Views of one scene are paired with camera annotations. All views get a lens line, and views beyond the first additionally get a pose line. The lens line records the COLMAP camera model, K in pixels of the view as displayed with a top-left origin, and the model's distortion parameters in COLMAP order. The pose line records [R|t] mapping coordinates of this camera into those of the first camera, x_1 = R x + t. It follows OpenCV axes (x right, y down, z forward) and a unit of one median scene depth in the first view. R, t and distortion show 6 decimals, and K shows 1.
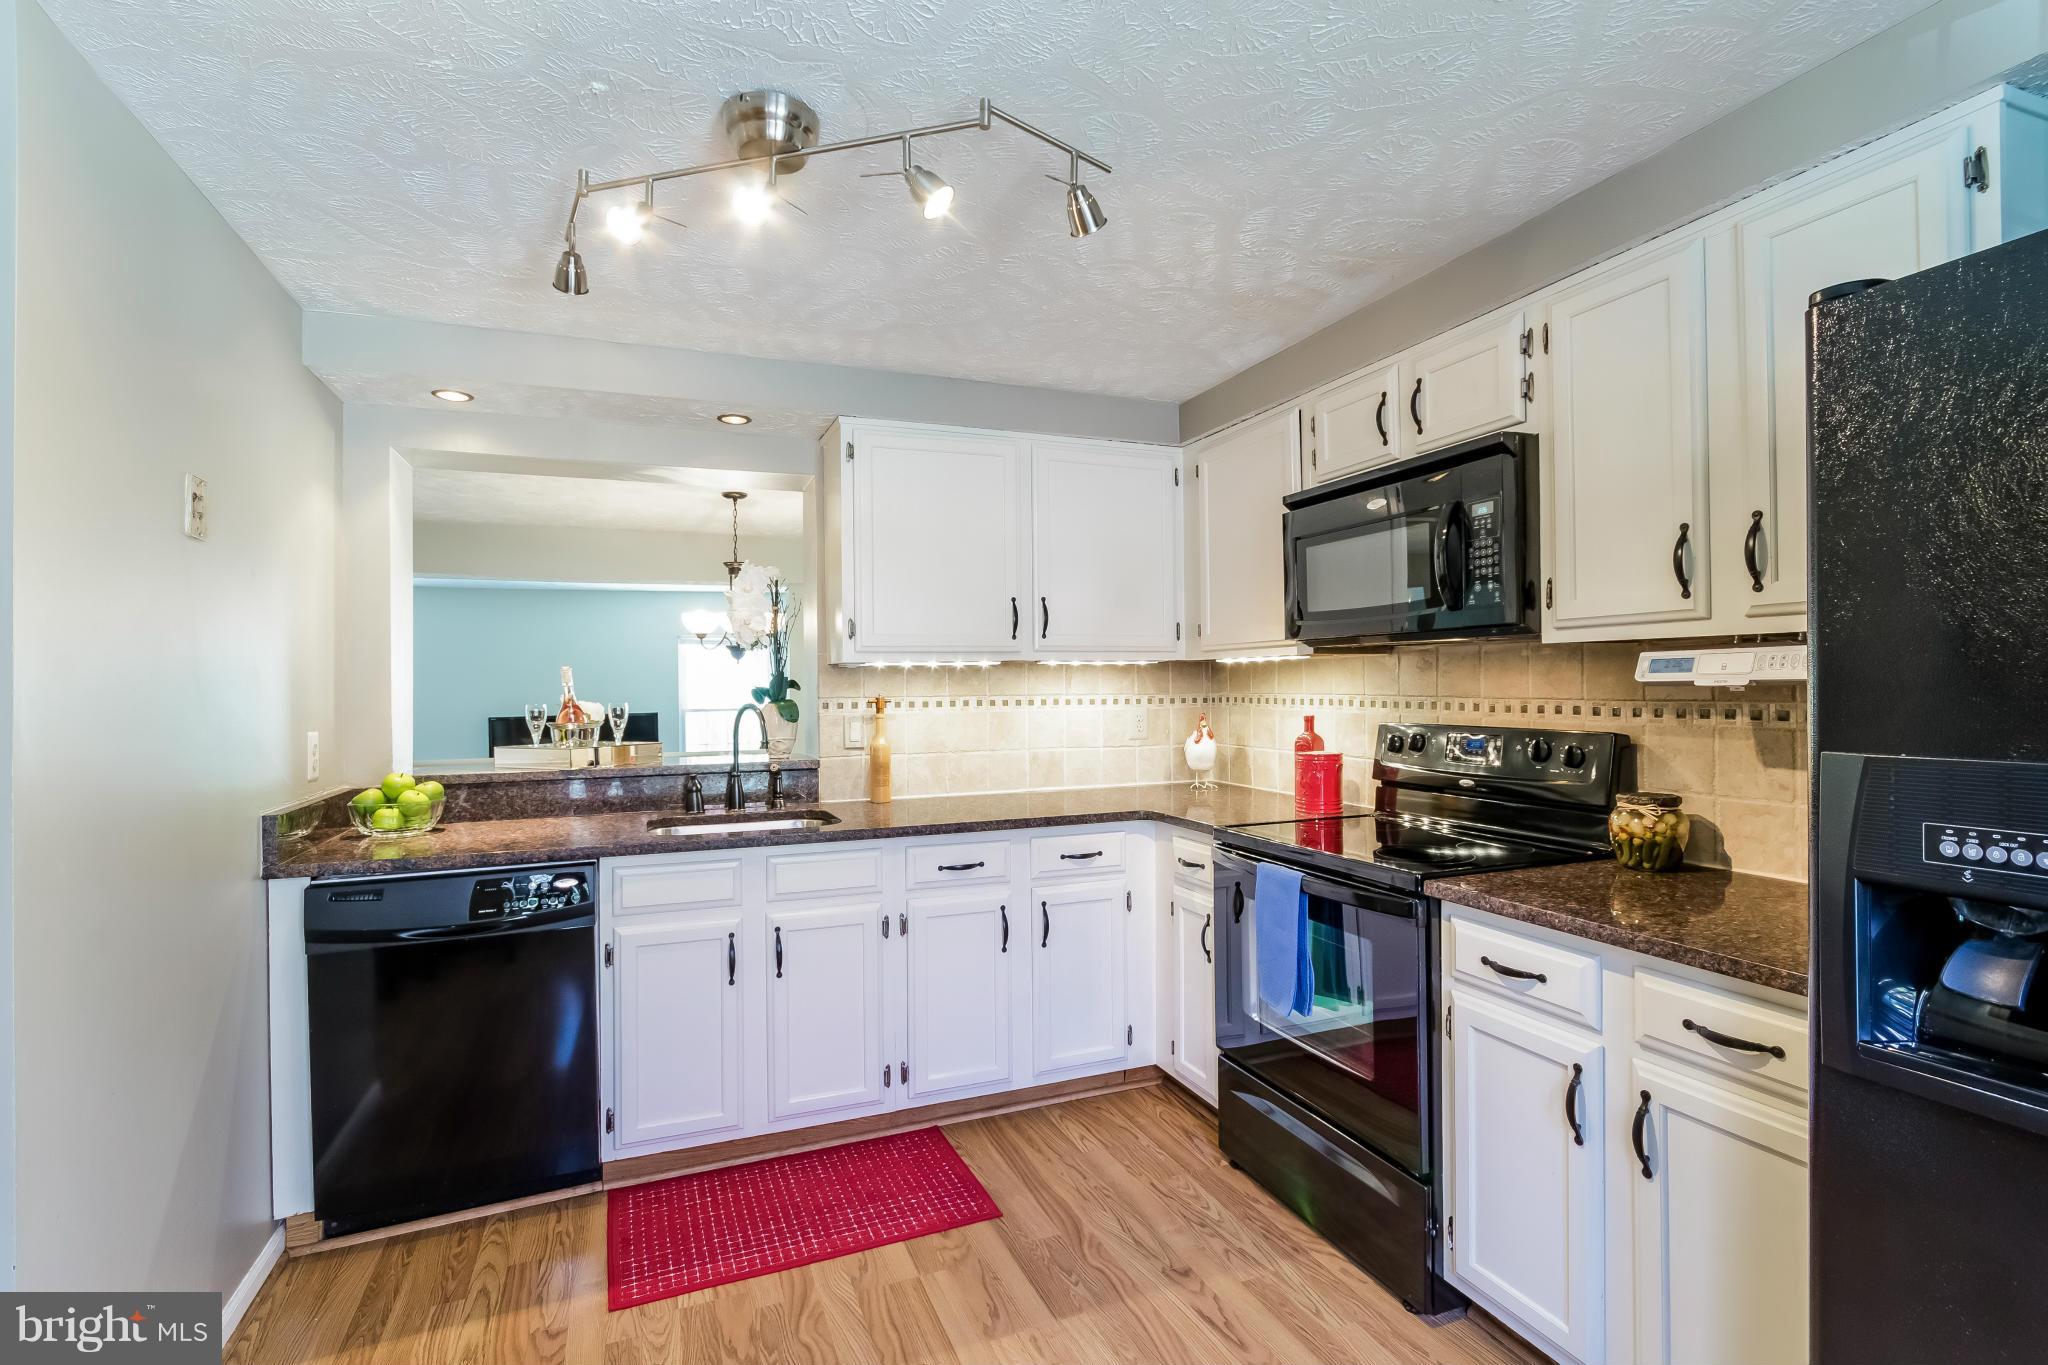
lens RADIAL K [[940.2, 0, 998.4], [0, 940.2, 685.9], [0, 0, 1]] dist [0.003271, 0.000437]
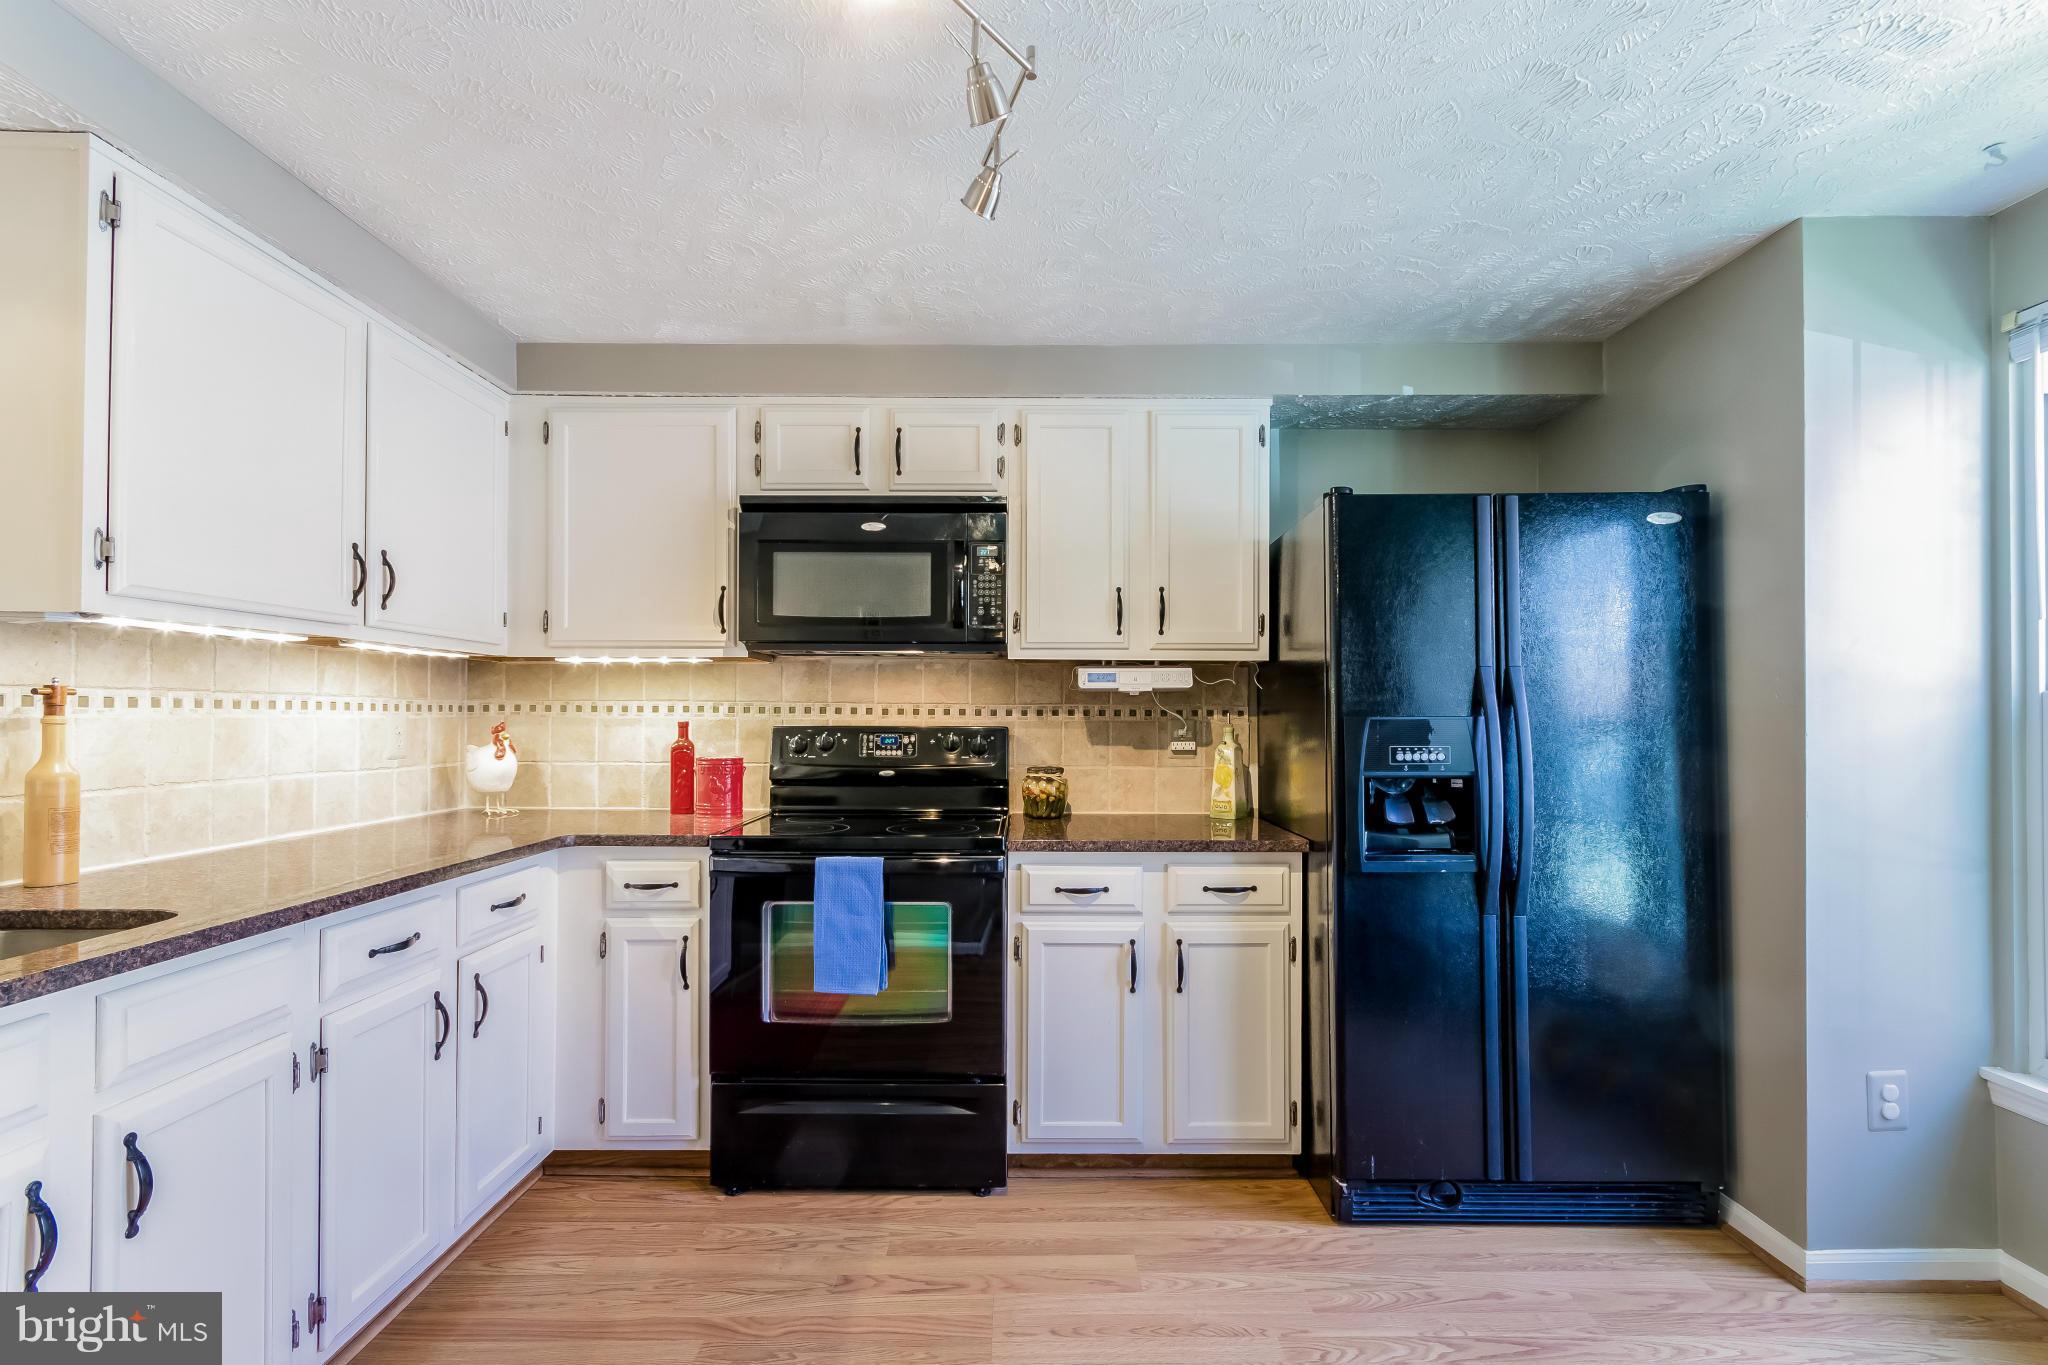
lens RADIAL K [[926.4, 0, 1047.3], [0, 926.4, 711.6], [0, 0, 1]] dist [-0.001976, 0.000235]
pose [[0.360164, 0.014668, 0.932774, -0.501994], [-0.006742, 0.999891, -0.013120, 0.037161], [-0.932865, -0.001563, 0.360224, 0.369877]]
